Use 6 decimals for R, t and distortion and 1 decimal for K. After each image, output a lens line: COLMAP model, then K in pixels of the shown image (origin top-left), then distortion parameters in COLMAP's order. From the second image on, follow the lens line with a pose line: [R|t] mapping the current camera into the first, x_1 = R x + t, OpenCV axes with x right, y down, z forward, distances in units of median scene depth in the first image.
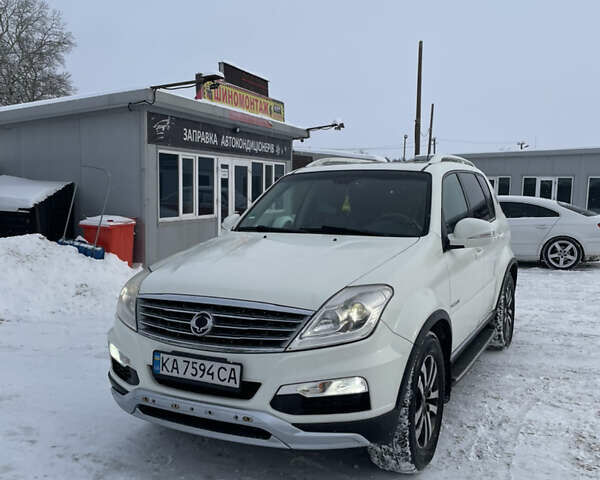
lens RADIAL K [[605.4, 0, 302.3], [0, 605.4, 243.3], [0, 0, 1]] dist [0.045344, 0.000000]
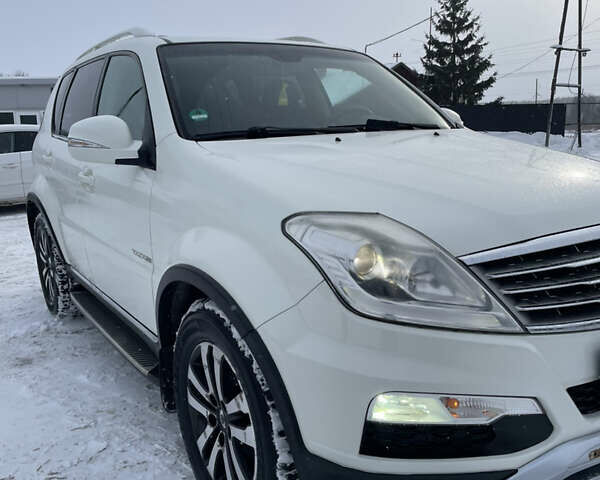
lens RADIAL K [[605.4, 0, 299.8], [0, 605.4, 233.9], [0, 0, 1]] dist [0.045344, 0.000000]
pose [[0.497526, -0.167412, 0.851141, -0.766970], [0.096306, 0.985794, 0.137603, -0.006361], [-0.862086, 0.013509, 0.506581, 0.959839]]
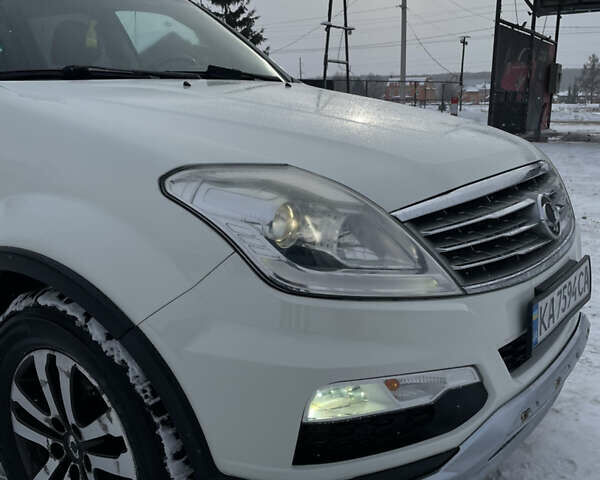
lens RADIAL K [[605.4, 0, 300.6], [0, 605.4, 243.2], [0, 0, 1]] dist [0.045344, 0.000000]
pose [[0.151747, -0.235051, 0.960065, -0.697556], [0.085698, 0.970784, 0.224130, 0.014501], [-0.984697, 0.048265, 0.167457, 1.089477]]
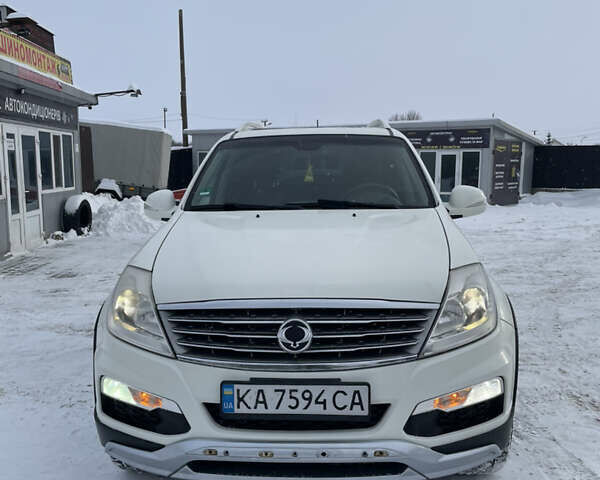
lens RADIAL K [[605.4, 0, 300.2], [0, 605.4, 241.1], [0, 0, 1]] dist [0.045344, 0.000000]
pose [[0.911972, -0.062321, 0.405490, -0.437259], [0.047979, 0.997814, 0.045448, -0.014575], [-0.407436, -0.021992, 0.912969, 0.322786]]
